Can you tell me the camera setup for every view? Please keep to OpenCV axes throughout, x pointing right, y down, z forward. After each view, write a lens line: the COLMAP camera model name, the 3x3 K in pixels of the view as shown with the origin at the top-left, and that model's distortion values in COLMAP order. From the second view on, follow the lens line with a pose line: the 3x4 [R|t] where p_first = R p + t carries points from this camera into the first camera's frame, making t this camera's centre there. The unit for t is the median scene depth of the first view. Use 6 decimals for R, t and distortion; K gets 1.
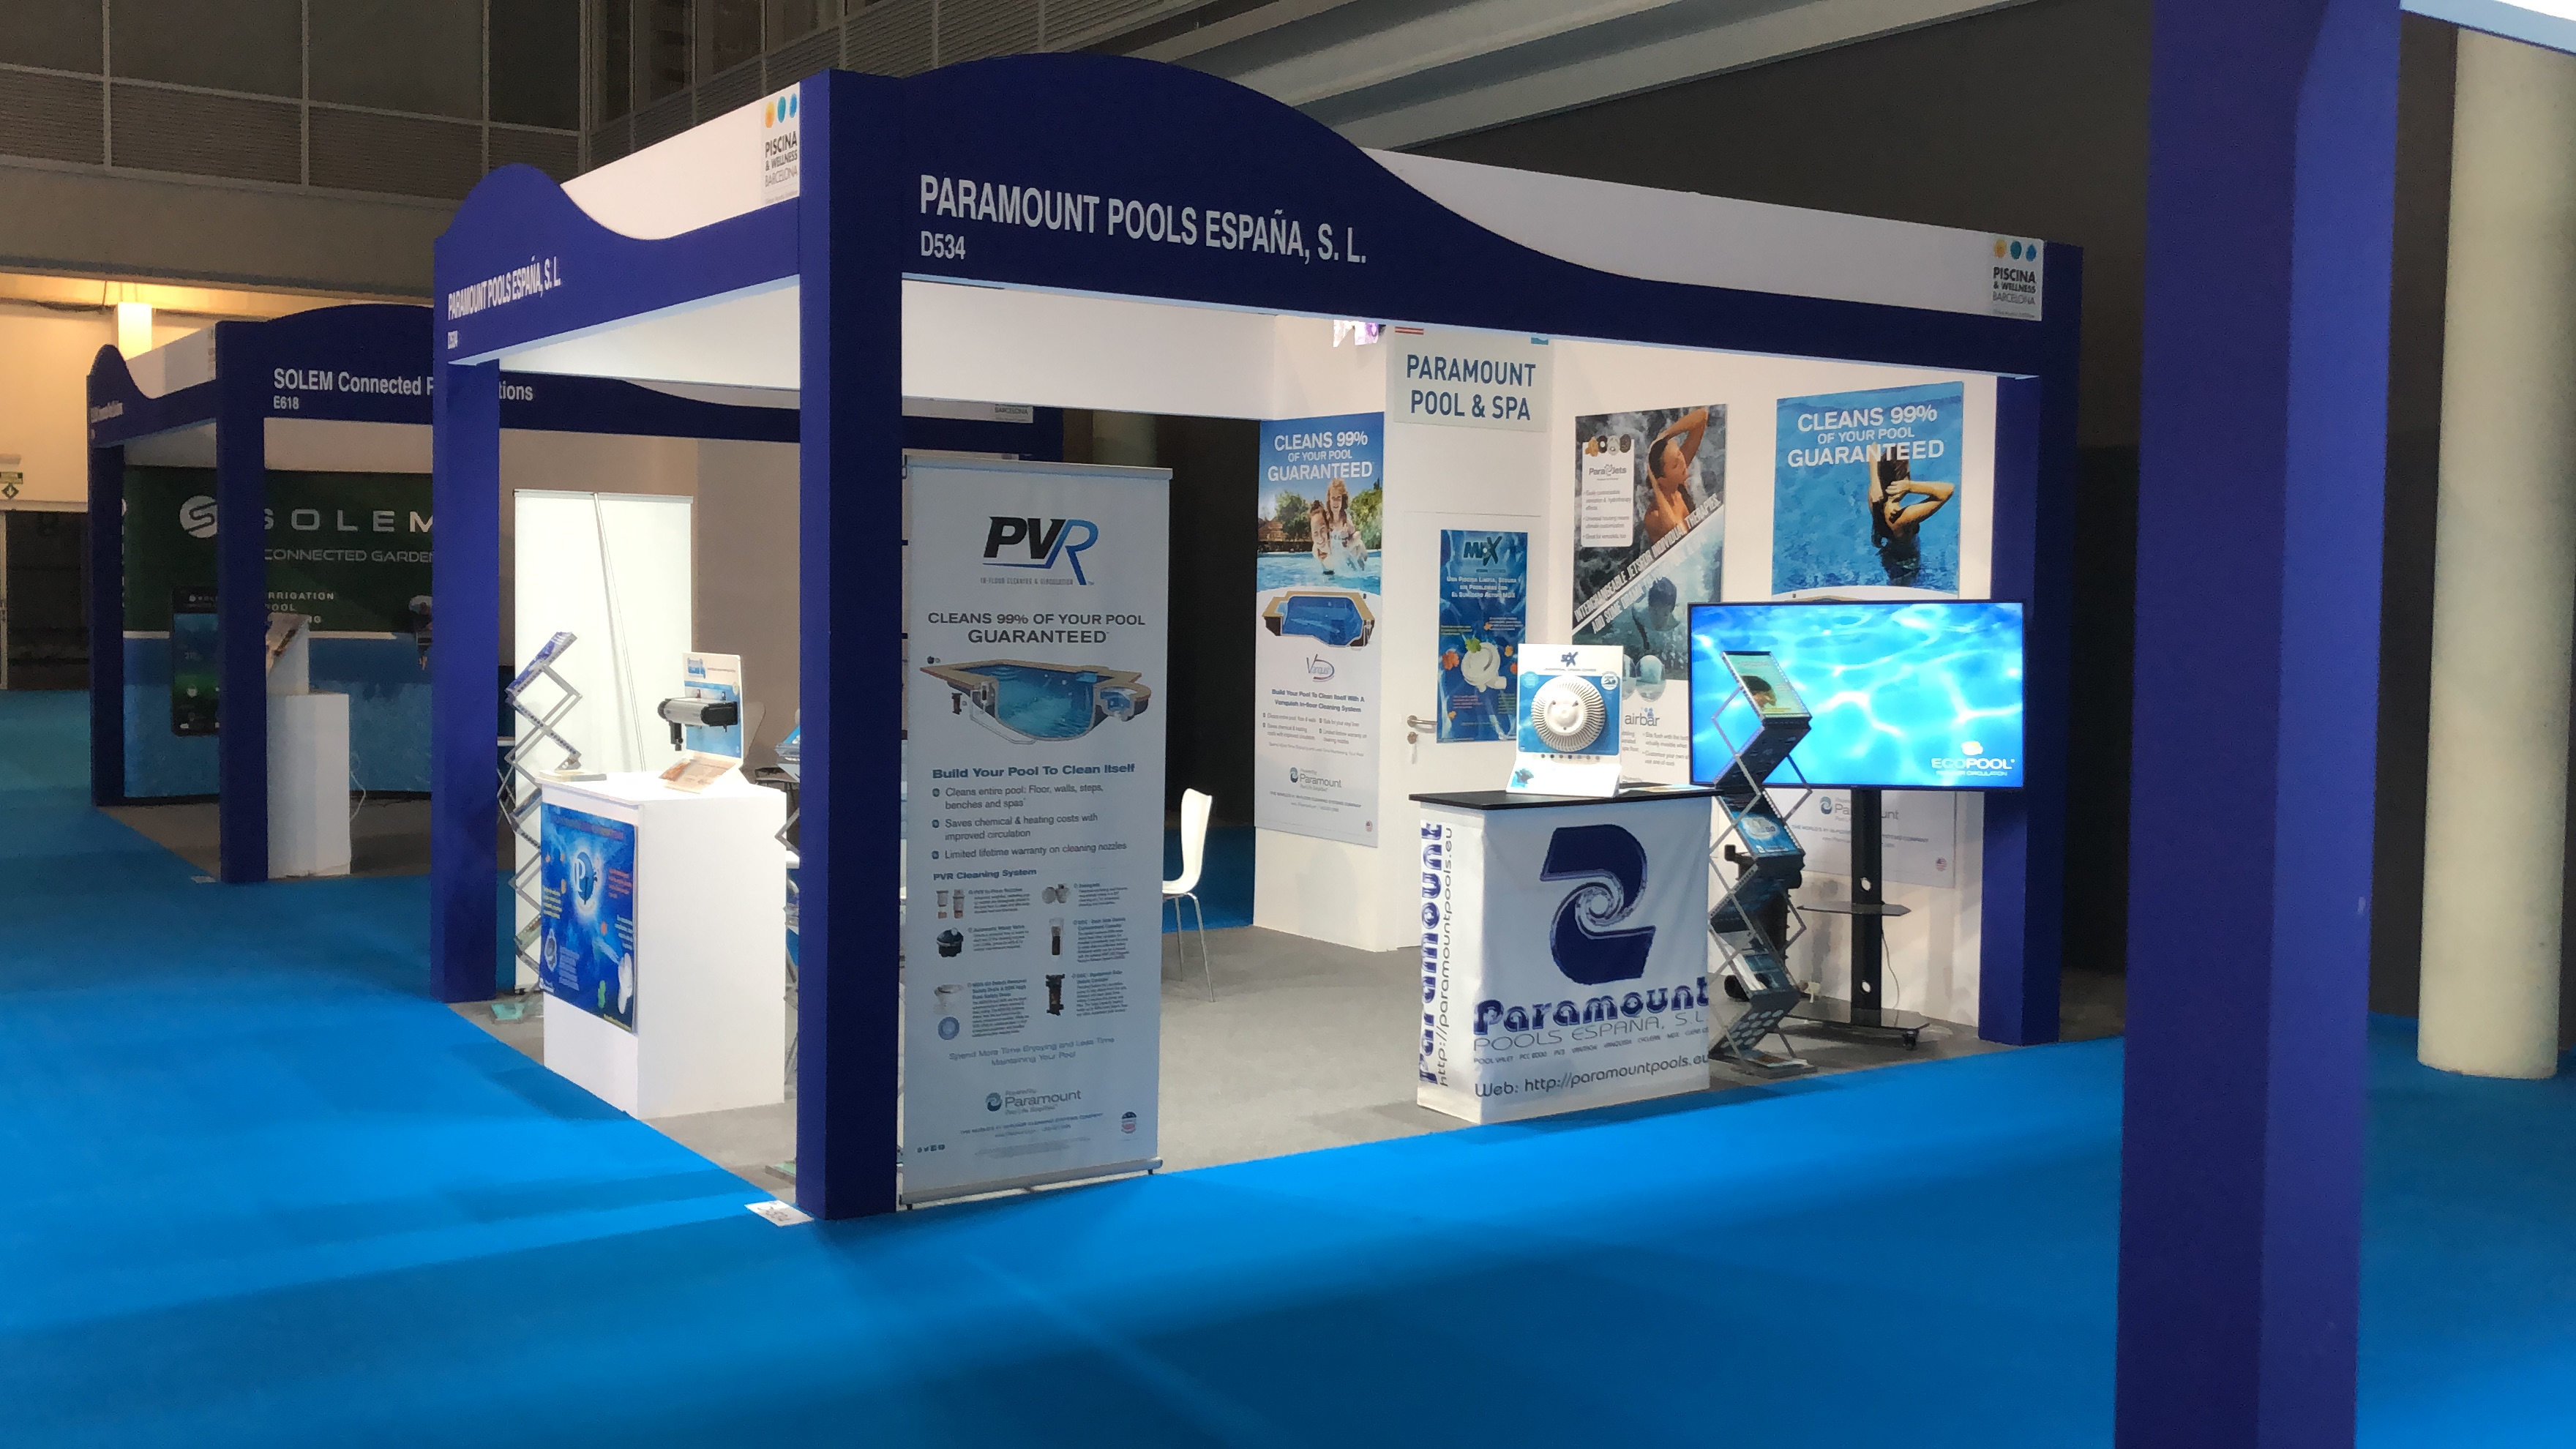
lens RADIAL K [[2386.0, 0, 1317.8], [0, 2386.0, 669.9], [0, 0, 1]] dist [0.125920, -0.406358]
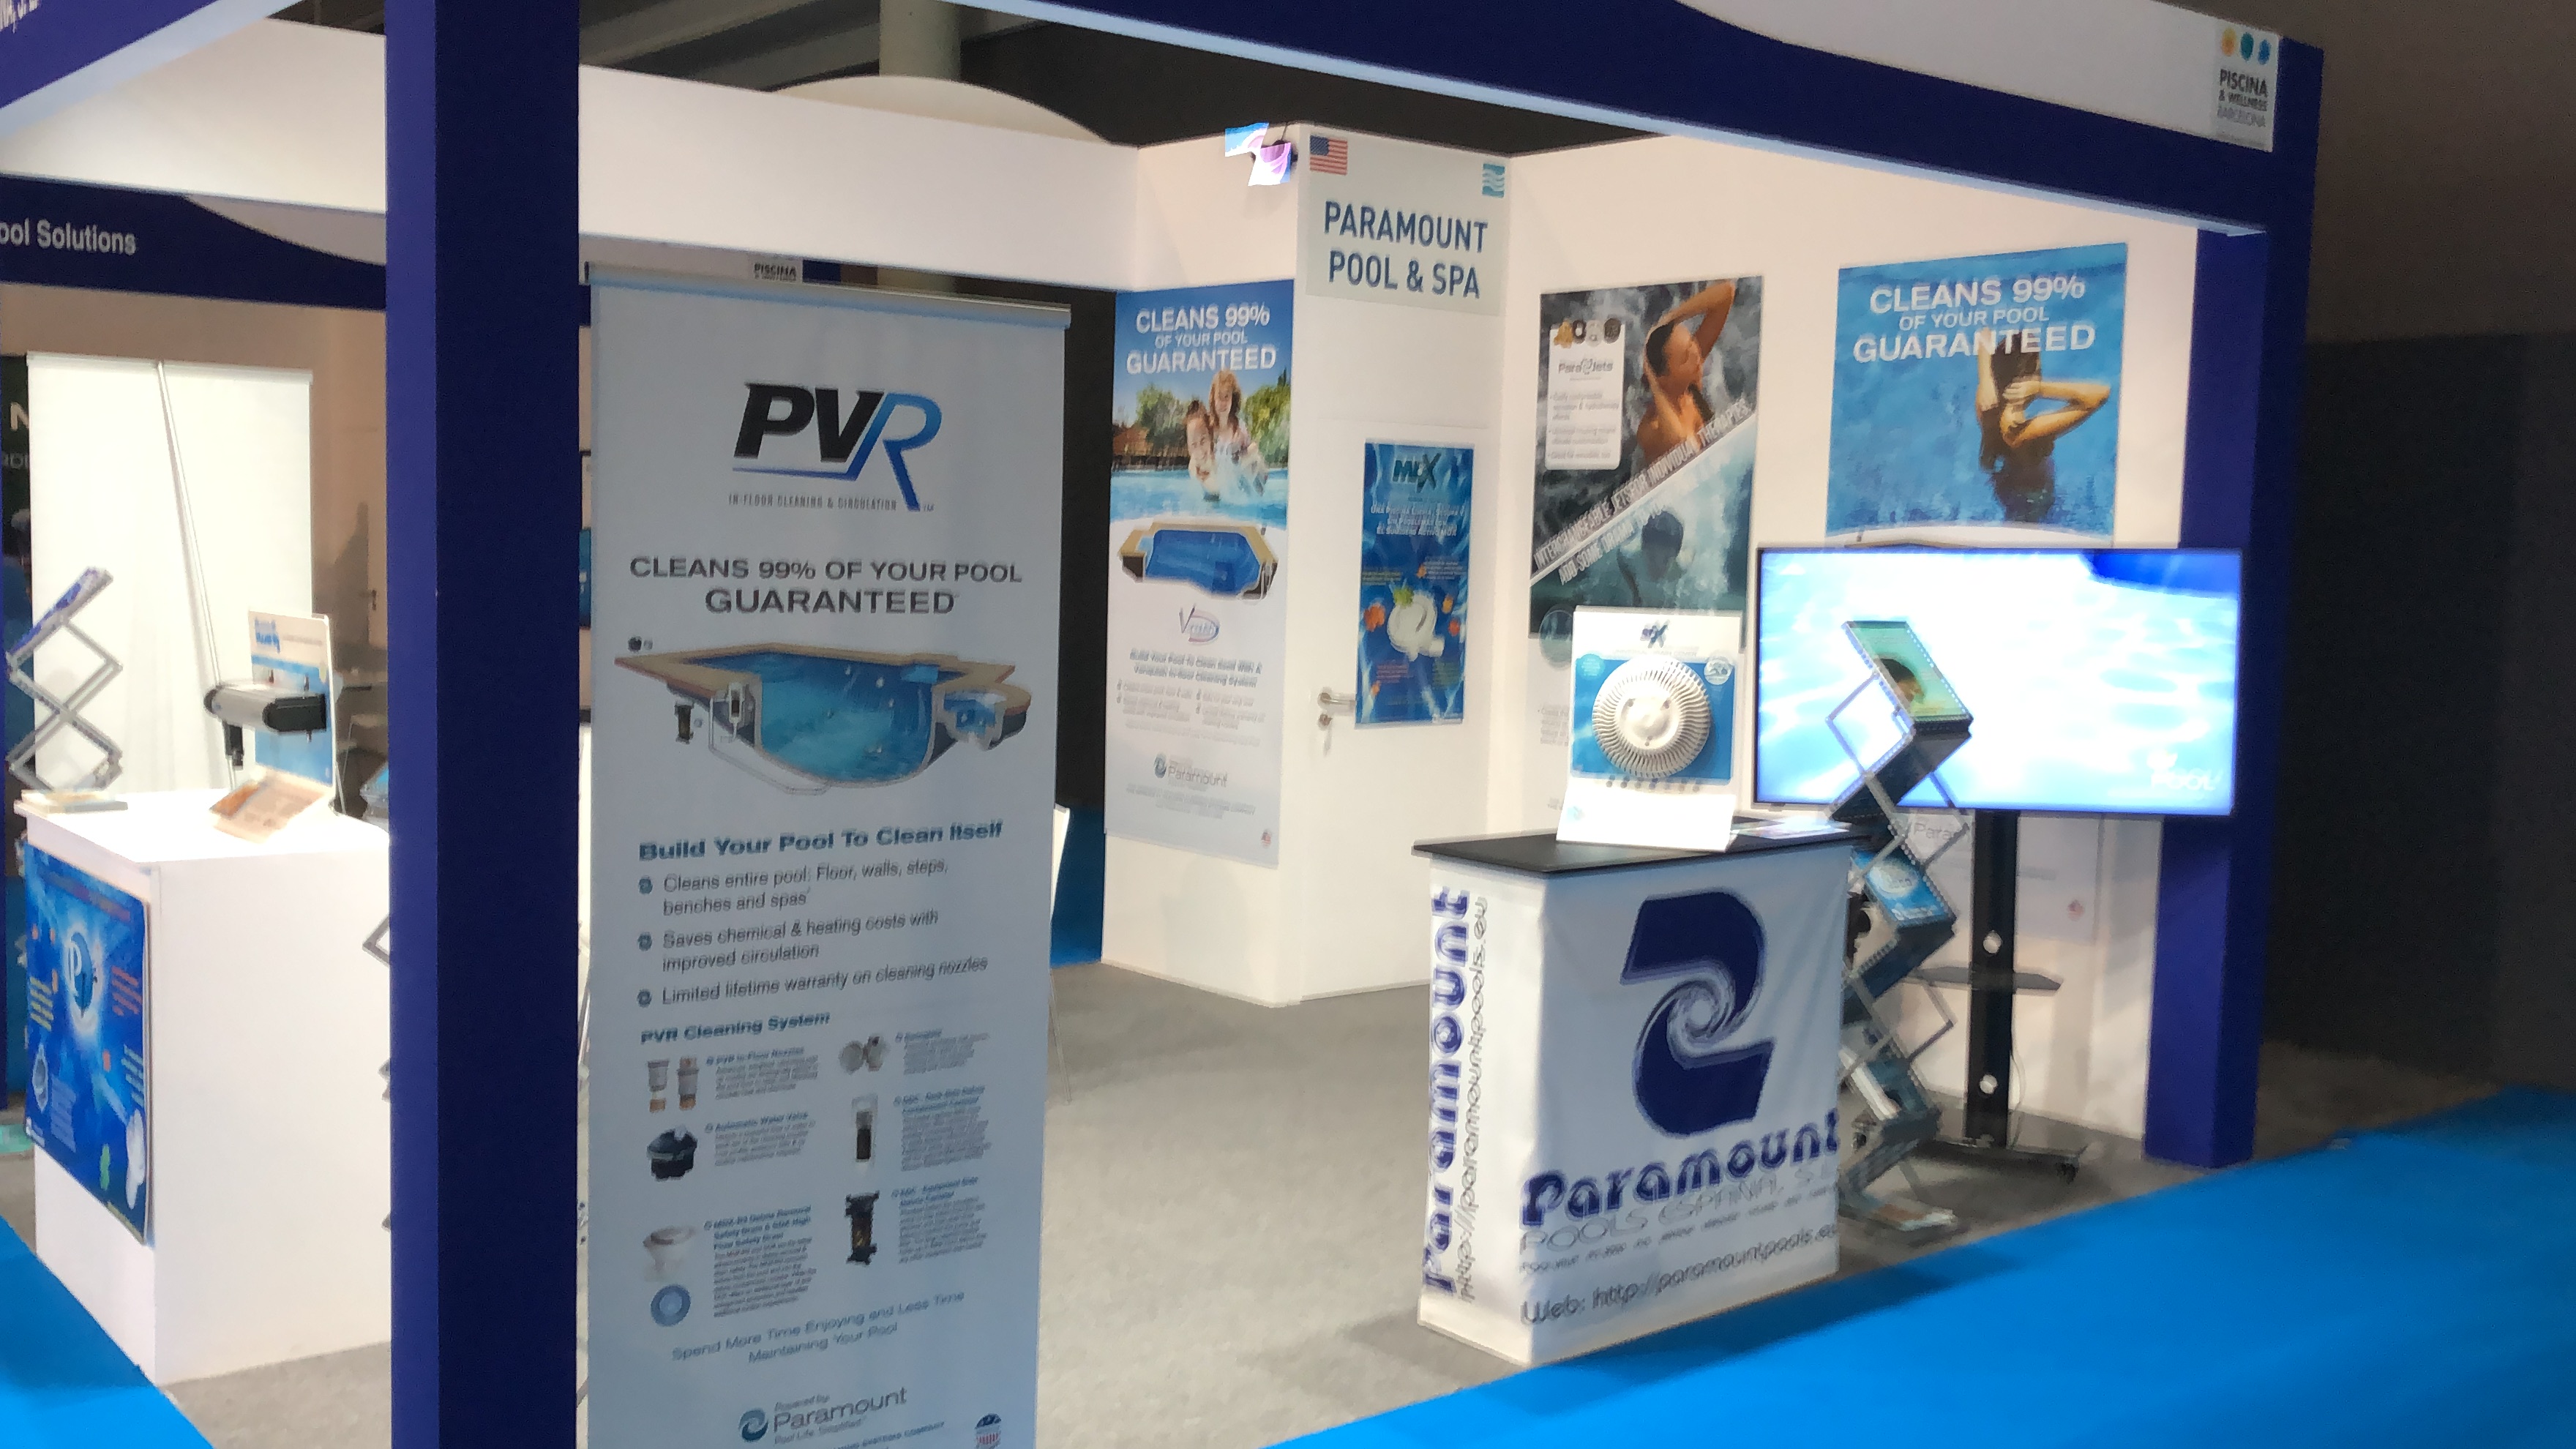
lens RADIAL K [[2386.0, 0, 1301.3], [0, 2386.0, 690.9], [0, 0, 1]] dist [0.121046, -0.381174]
pose [[0.995918, 0.006609, 0.090025, -0.040840], [-0.010082, 0.999220, 0.038179, -0.010765], [-0.089703, -0.038931, 0.995207, 0.301103]]
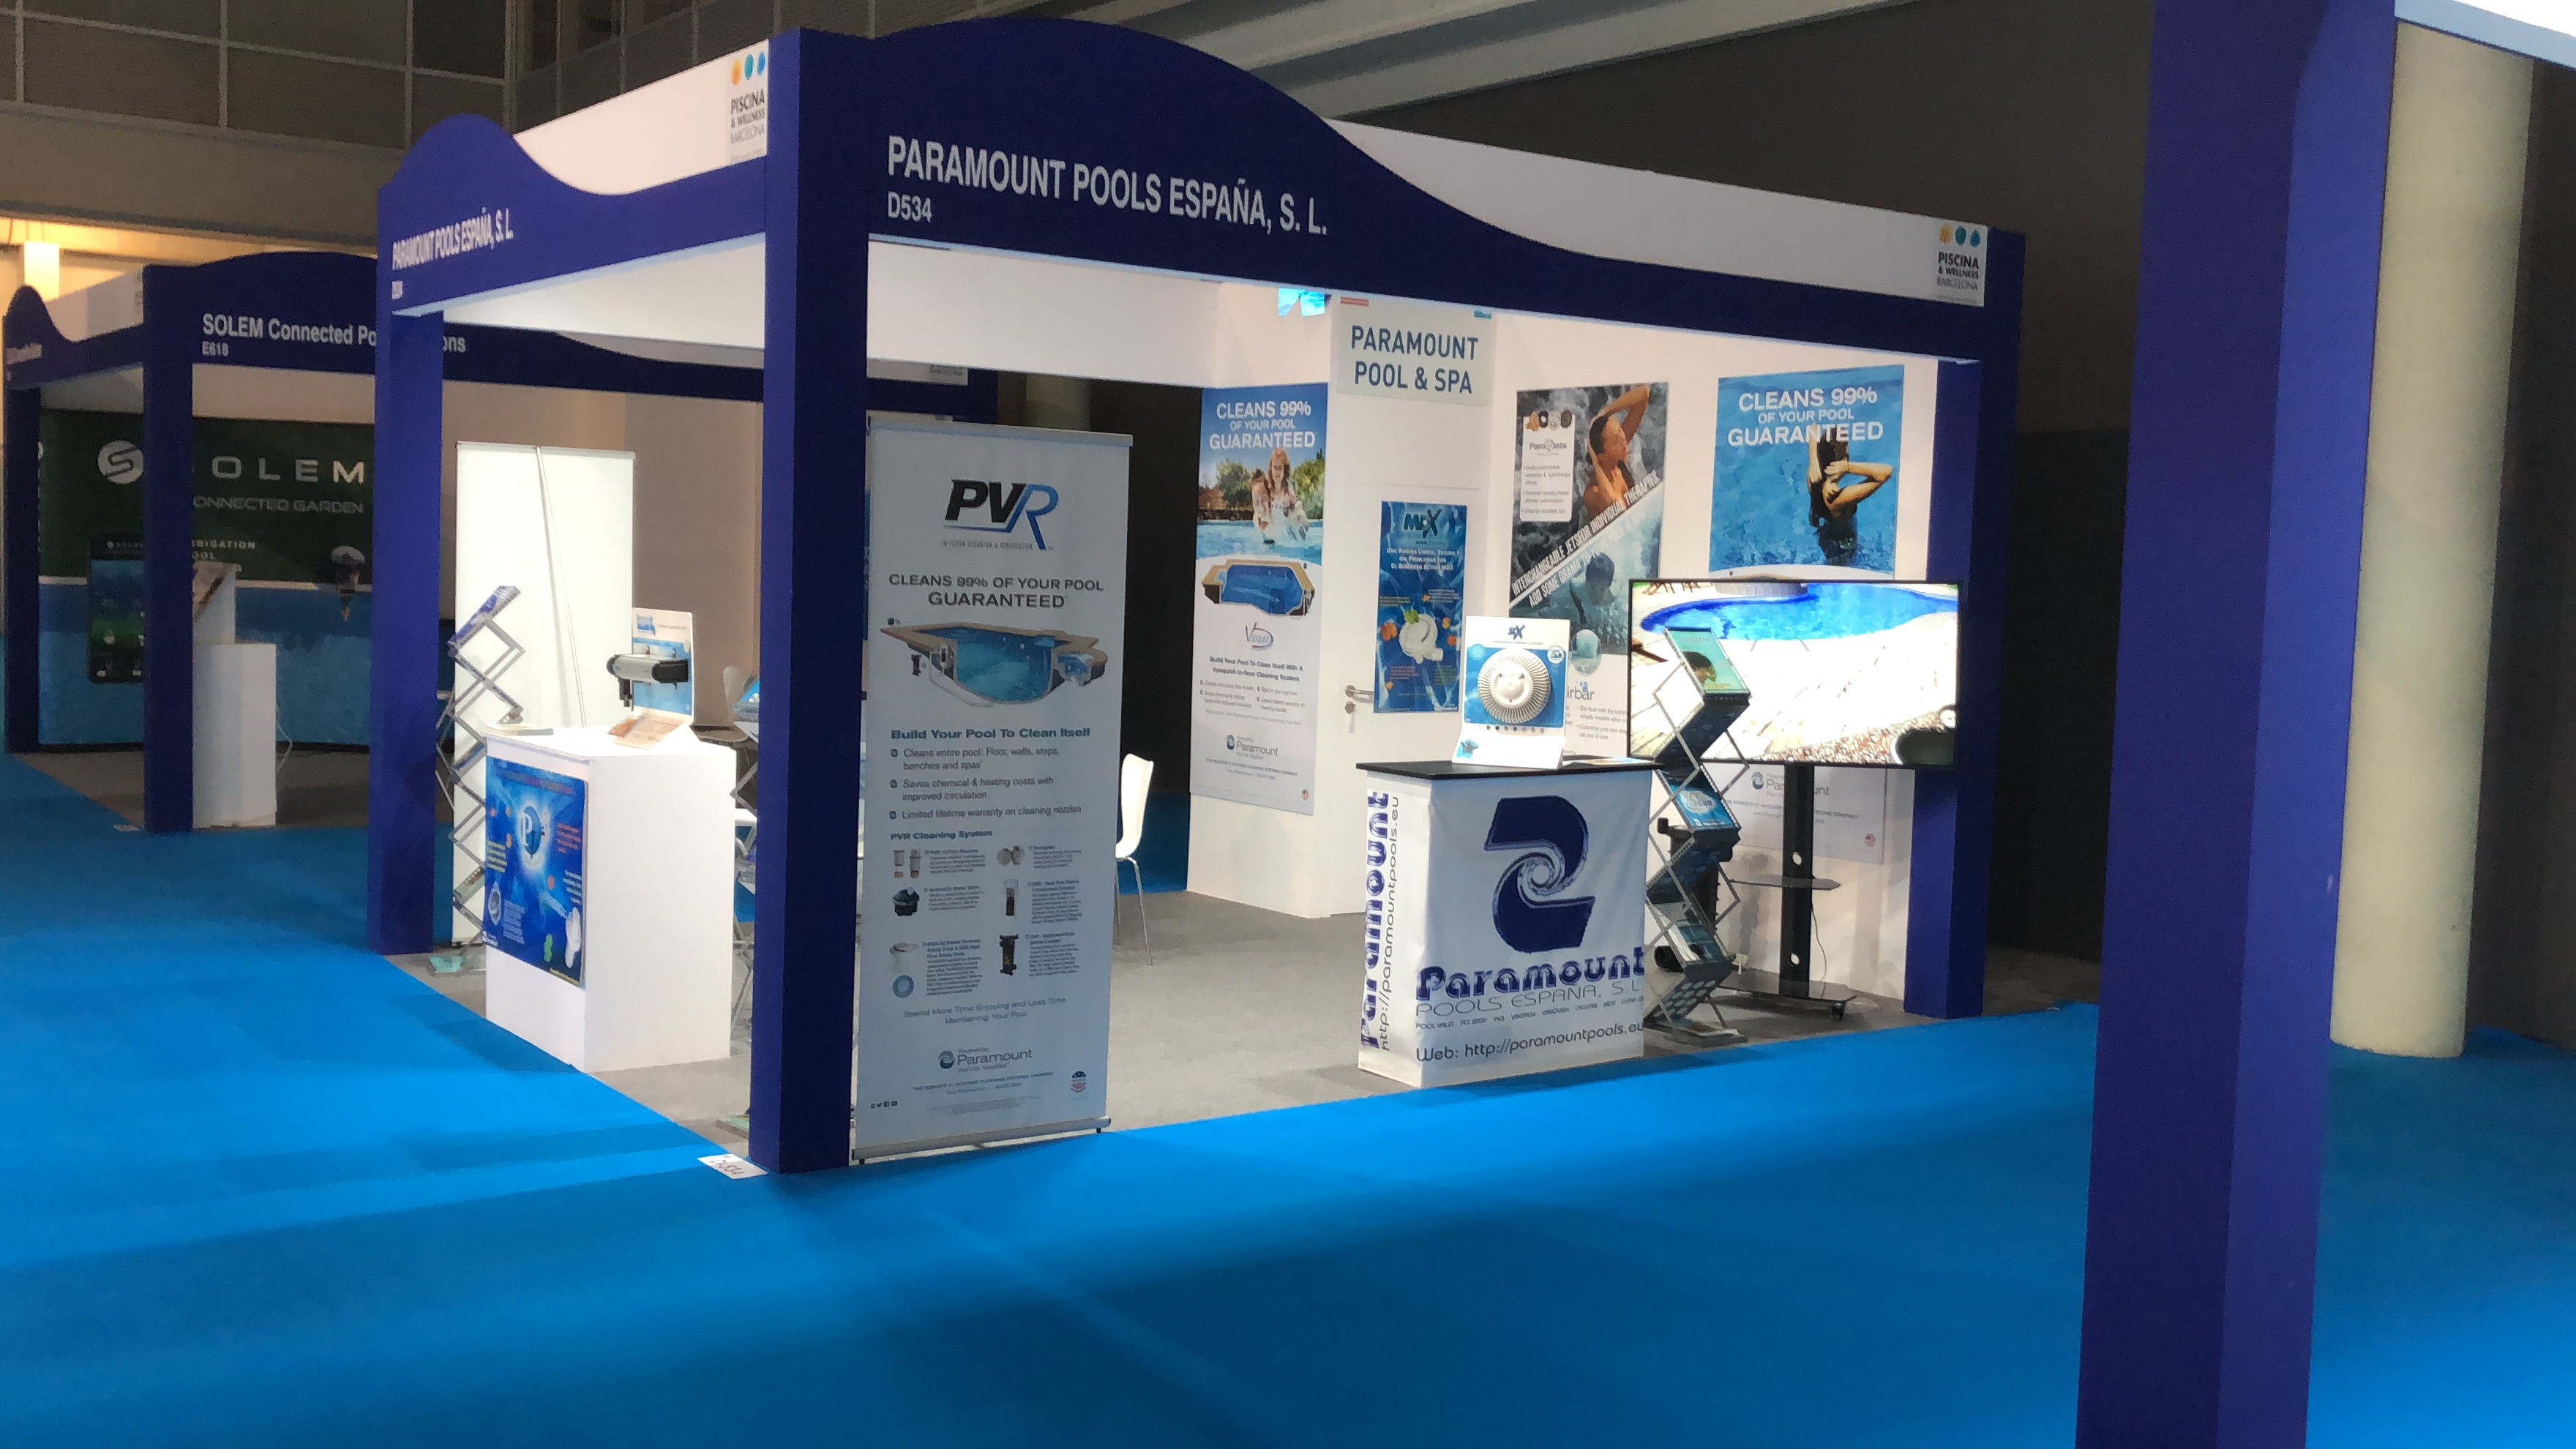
lens RADIAL K [[2386.0, 0, 1301.3], [0, 2386.0, 690.9], [0, 0, 1]] dist [0.121046, -0.381174]
pose [[0.999393, 0.017726, 0.029994, -0.013064], [-0.018376, 0.999599, 0.021543, 0.000189], [-0.029600, -0.022081, 0.999318, -0.007263]]
